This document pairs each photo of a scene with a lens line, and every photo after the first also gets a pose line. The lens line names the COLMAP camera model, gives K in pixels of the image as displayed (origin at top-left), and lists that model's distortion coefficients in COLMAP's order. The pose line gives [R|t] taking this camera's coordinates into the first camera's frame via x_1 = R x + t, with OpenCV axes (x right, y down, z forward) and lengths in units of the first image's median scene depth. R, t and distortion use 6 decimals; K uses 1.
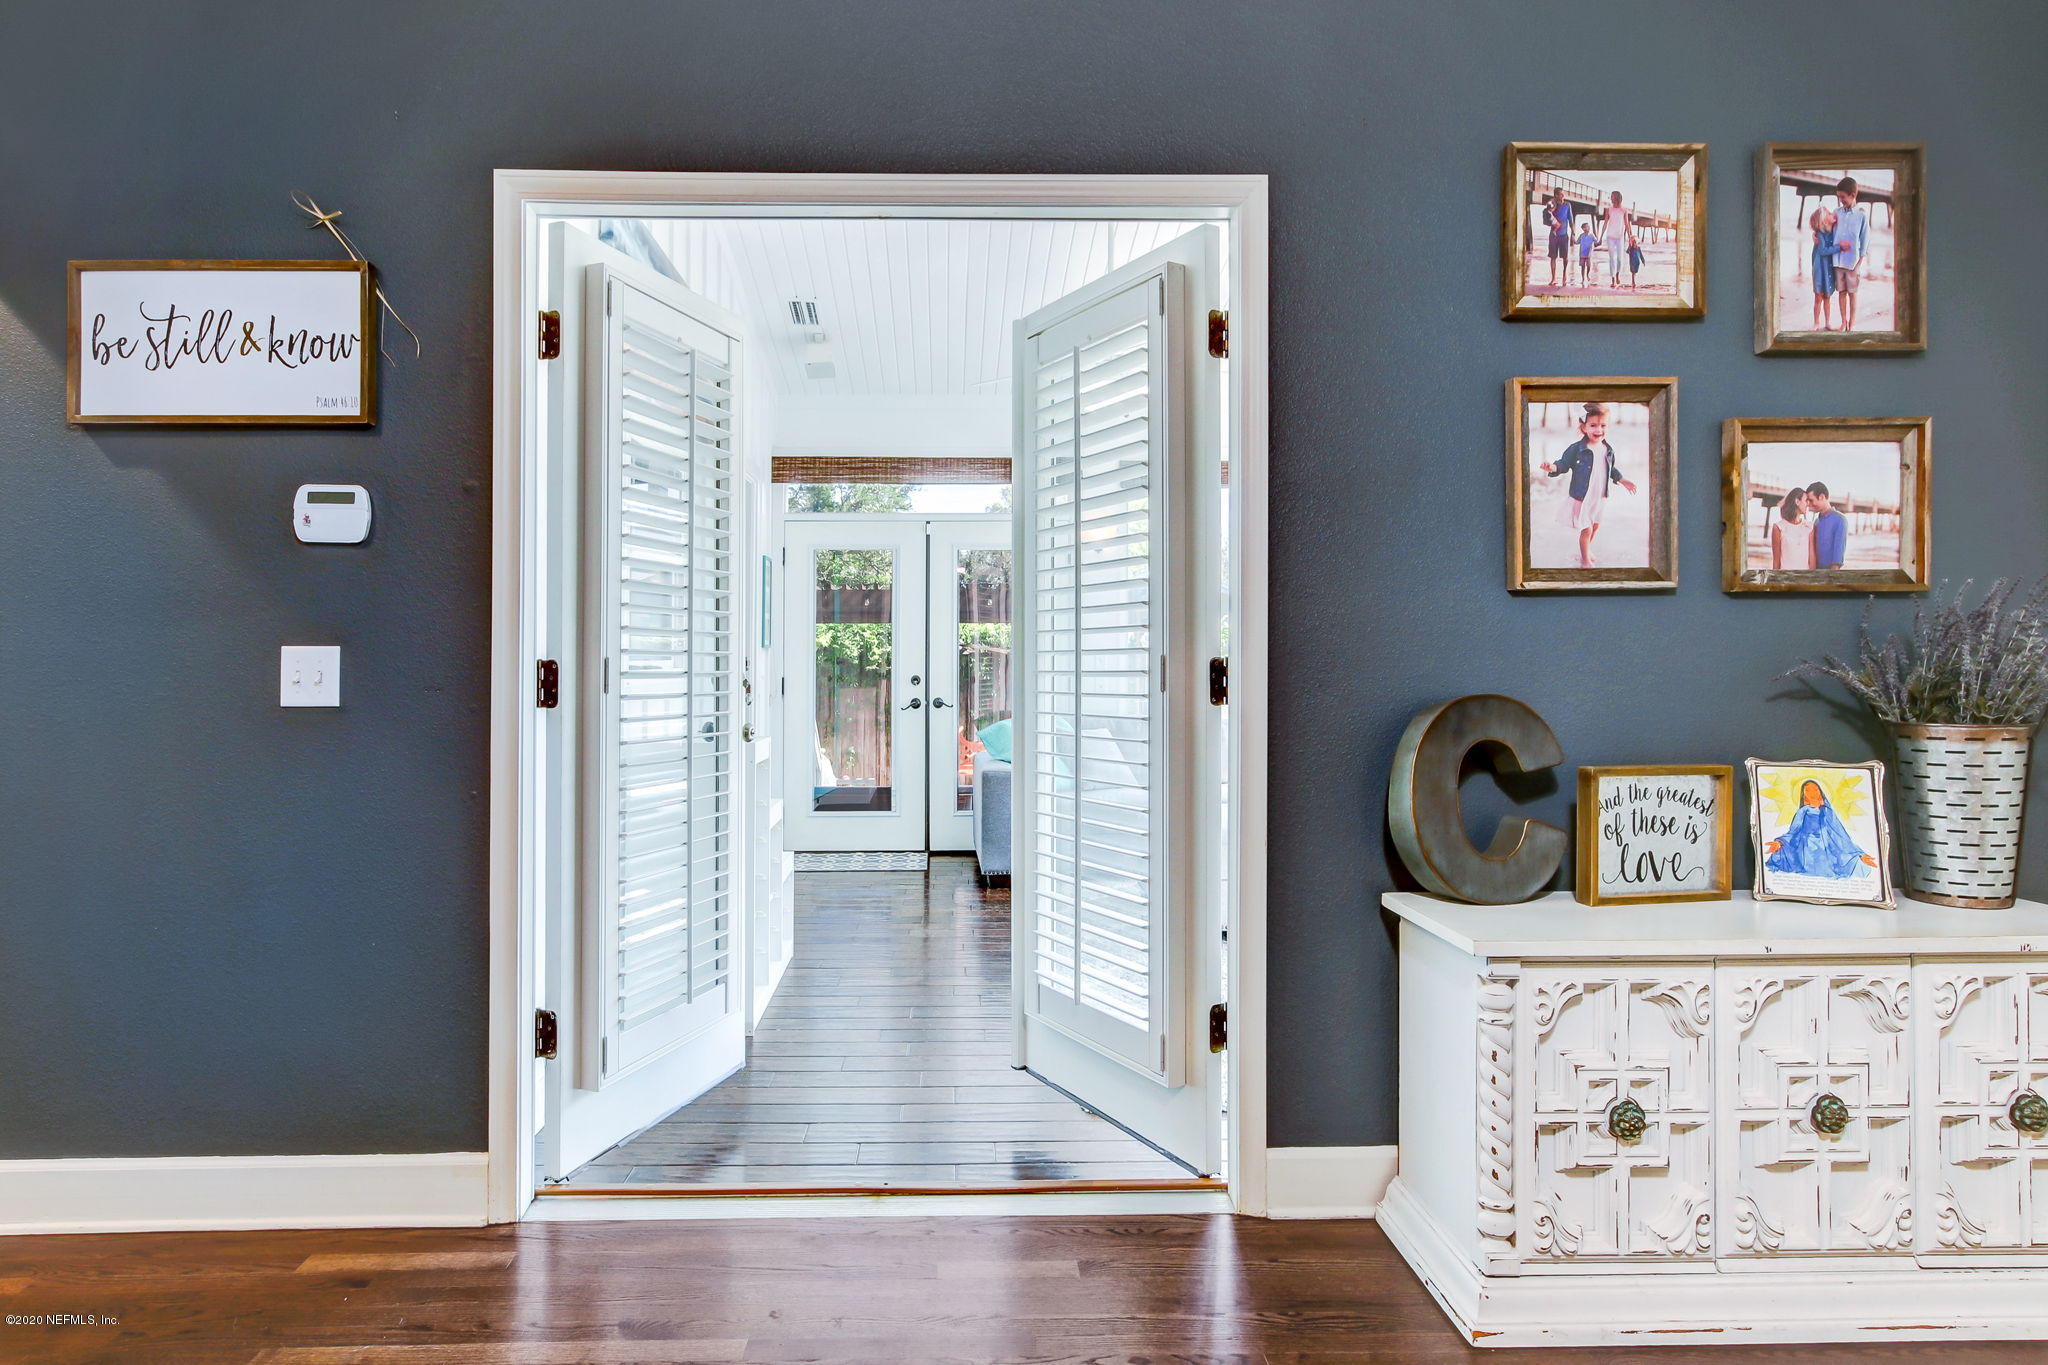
lens RADIAL K [[1123.5, 0, 1024.7], [0, 1123.5, 663.0], [0, 0, 1]] dist [-0.007191, -0.001795]
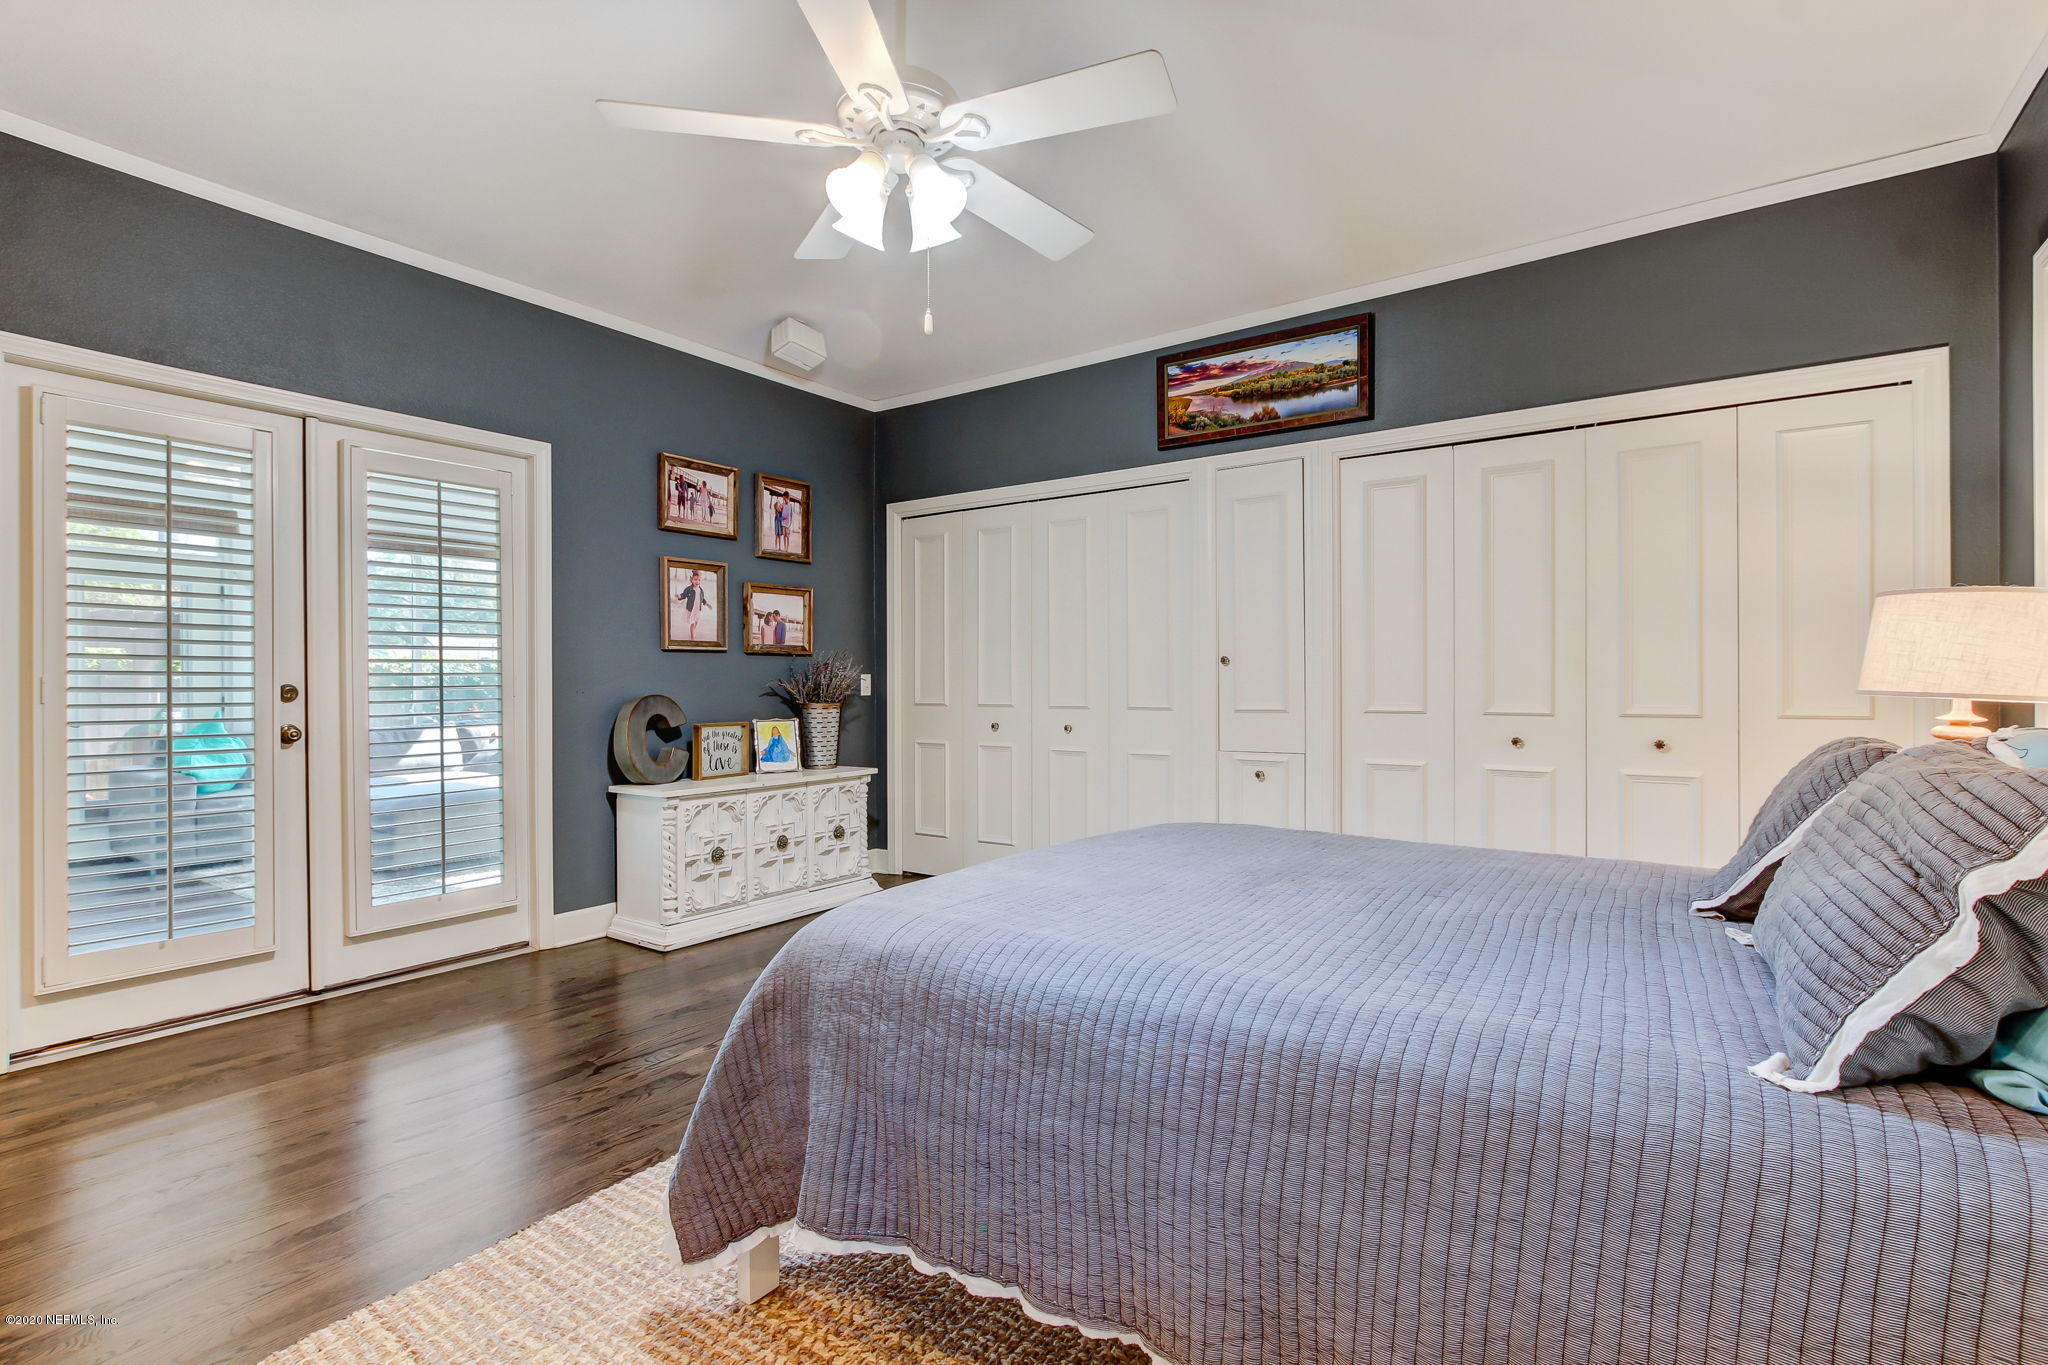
lens RADIAL K [[947.9, 0, 1023.6], [0, 947.9, 681.2], [0, 0, 1]] dist [0.000112, 0.001279]
pose [[0.634884, 0.001459, 0.772606, -0.595979], [0.004490, 0.999974, -0.005578, 0.014252], [-0.772594, 0.007011, 0.634861, -0.796513]]
